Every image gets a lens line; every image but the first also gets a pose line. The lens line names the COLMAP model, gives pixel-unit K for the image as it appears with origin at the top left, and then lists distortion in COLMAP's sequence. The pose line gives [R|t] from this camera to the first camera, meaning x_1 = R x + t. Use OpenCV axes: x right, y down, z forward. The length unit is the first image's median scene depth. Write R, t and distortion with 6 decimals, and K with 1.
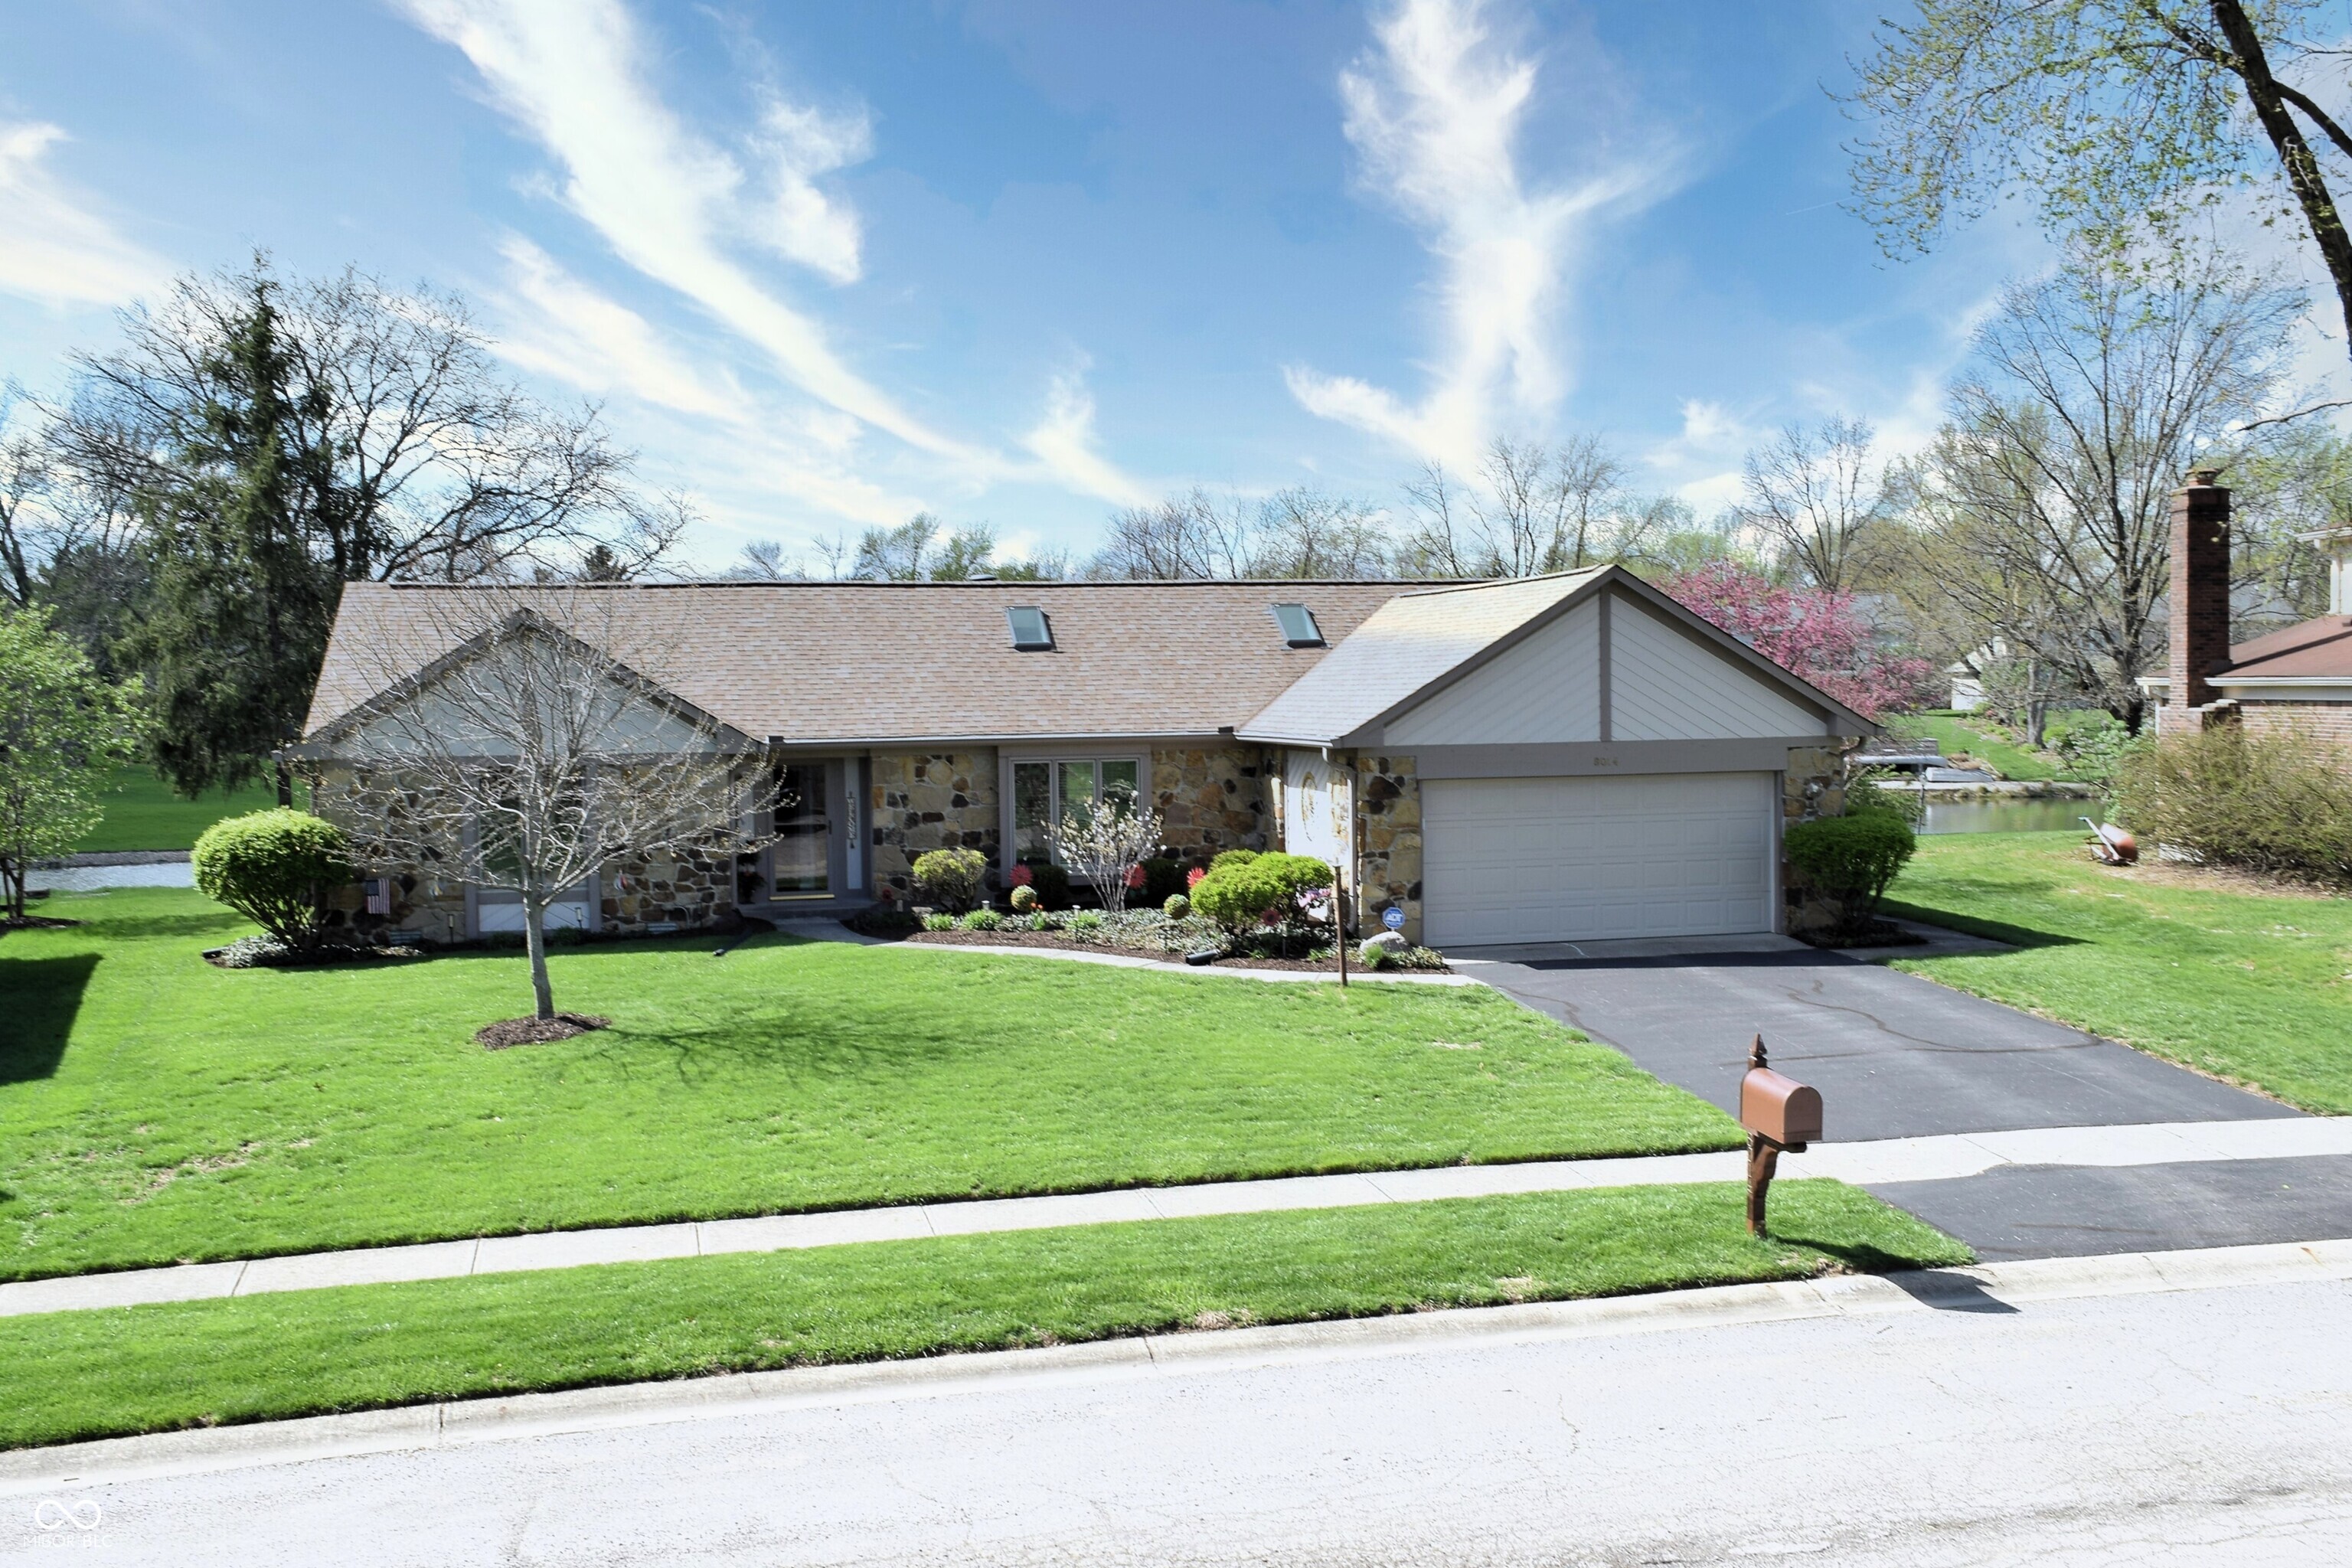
lens RADIAL K [[1870.6, 0, 1176.0], [0, 1870.6, 784.0], [0, 0, 1]] dist [-0.003041, -0.000119]
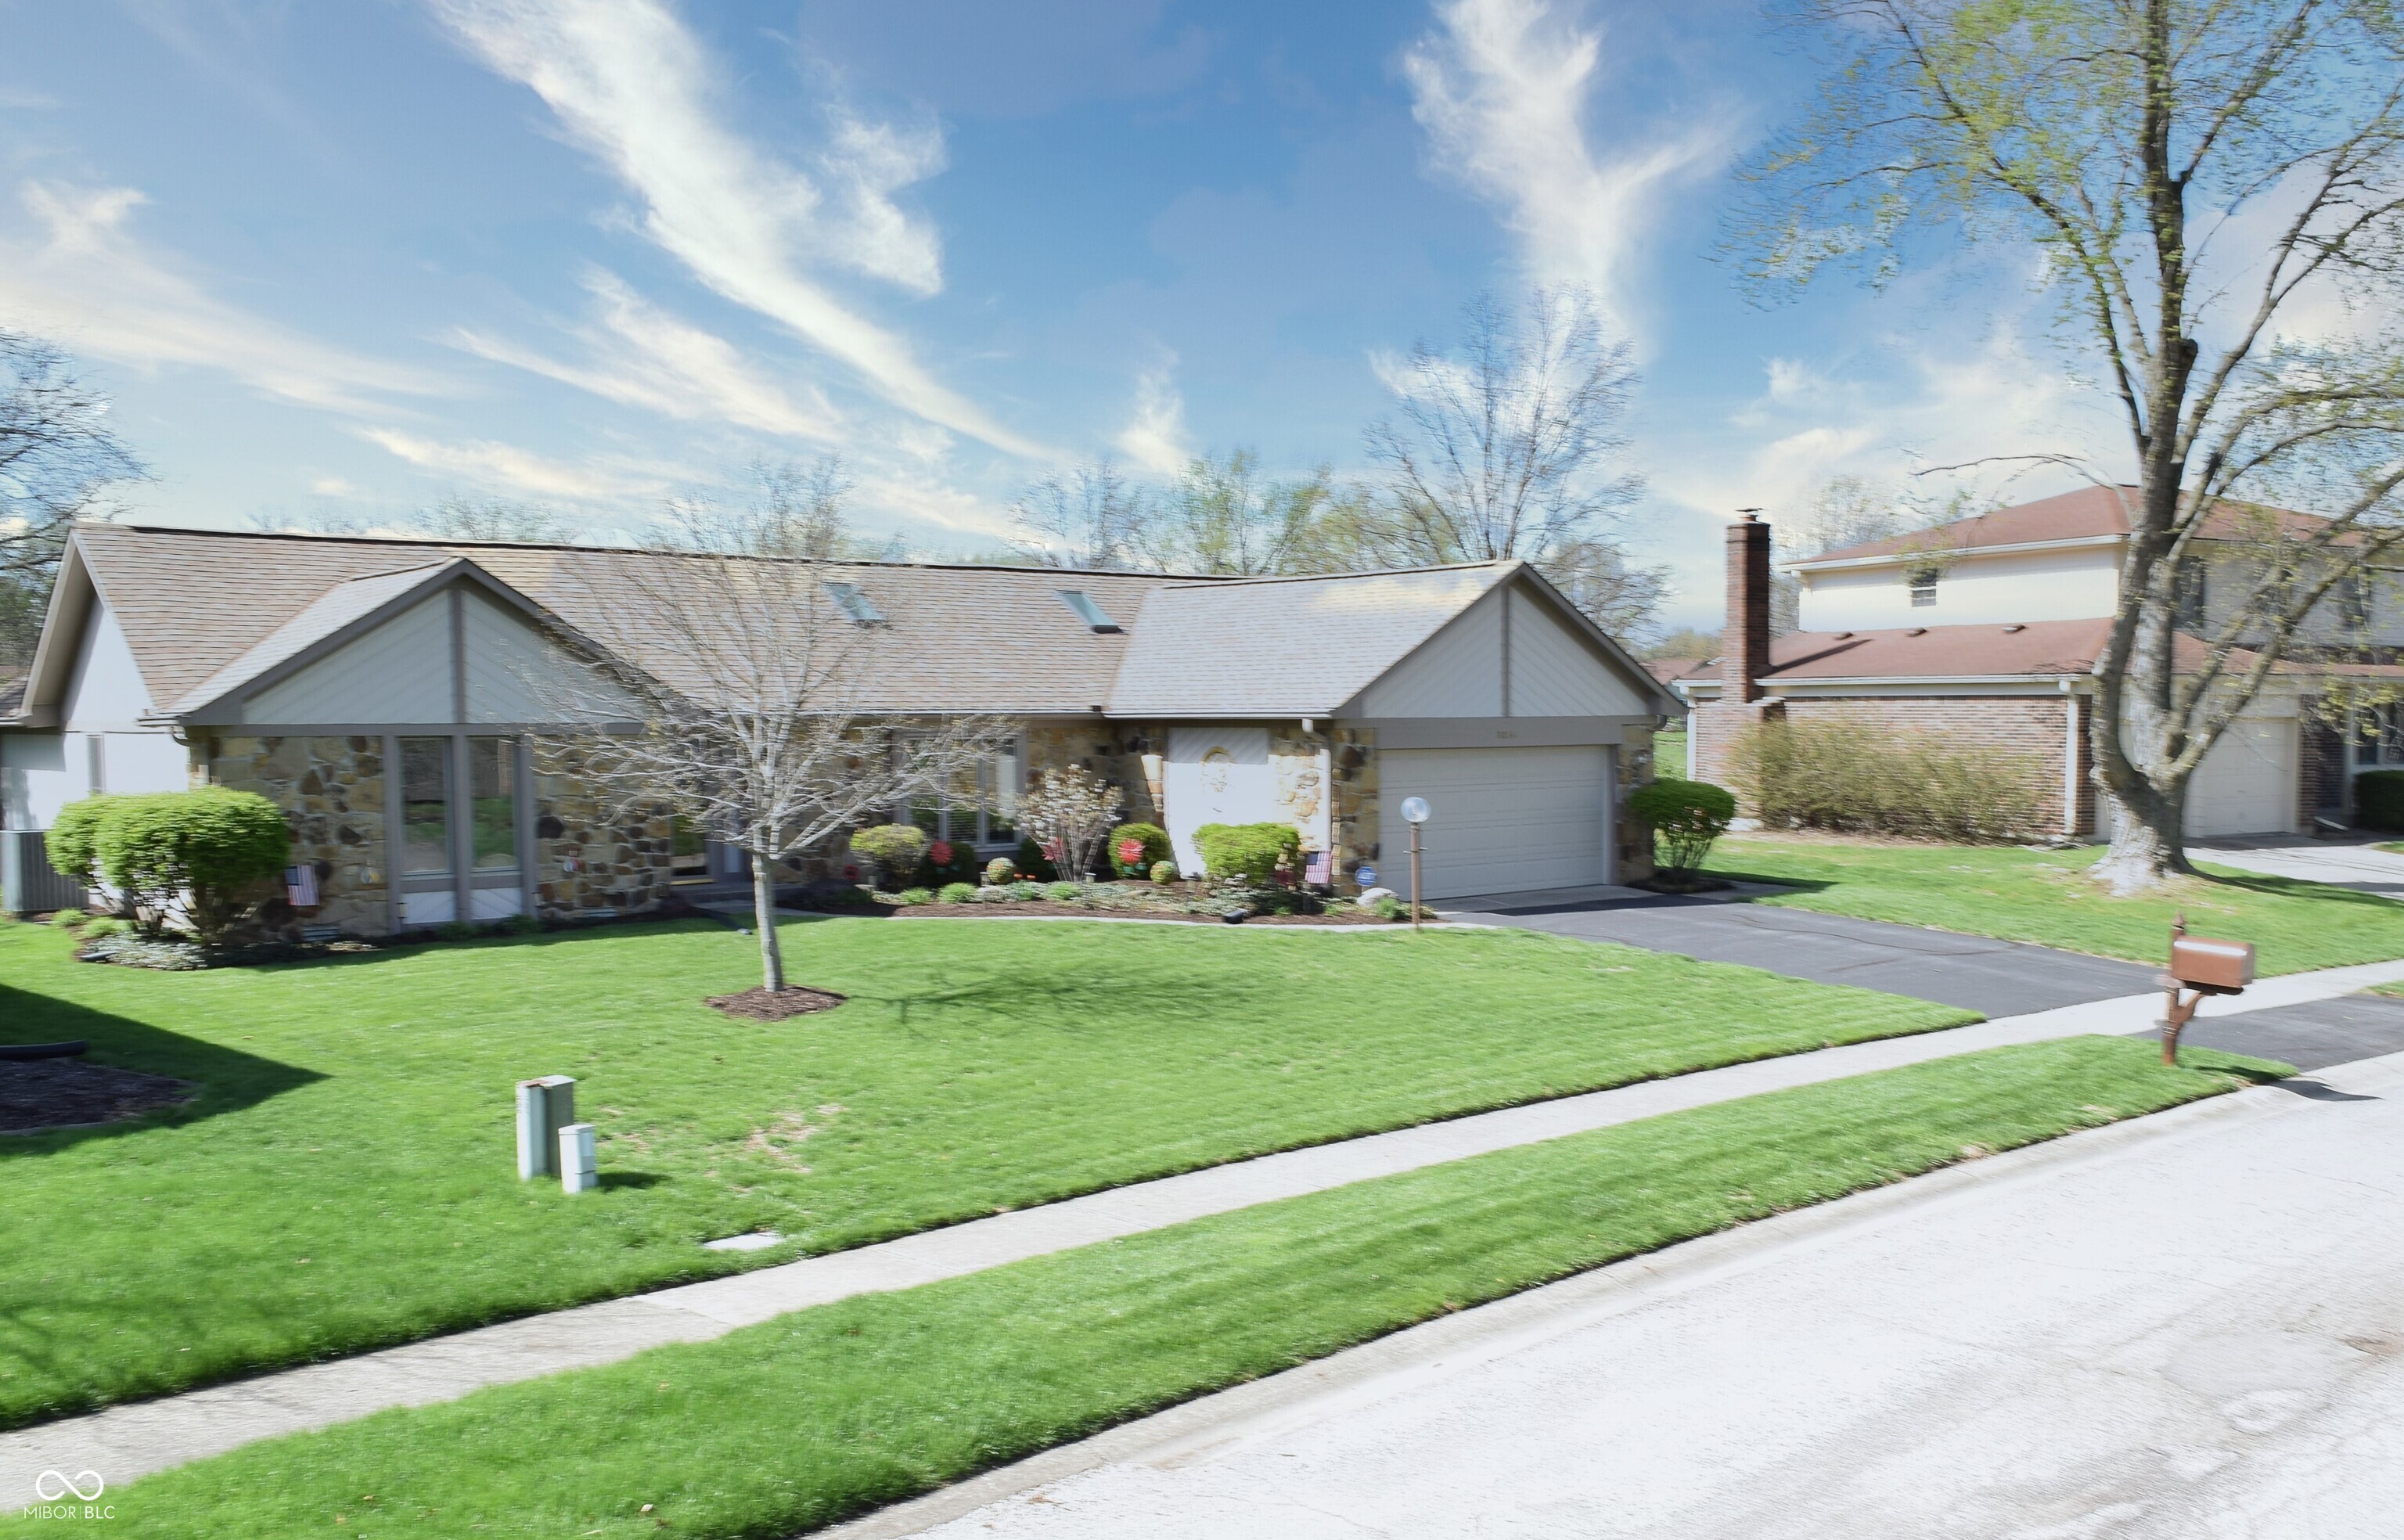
lens RADIAL K [[1870.5, 0, 1202.0], [0, 1870.5, 770.0], [0, 0, 1]] dist [-0.001273, -0.004478]
pose [[0.910168, -0.003009, 0.414228, -0.416211], [0.009868, 0.999847, -0.014418, 0.024277], [-0.414121, 0.017210, 0.910059, 0.048659]]
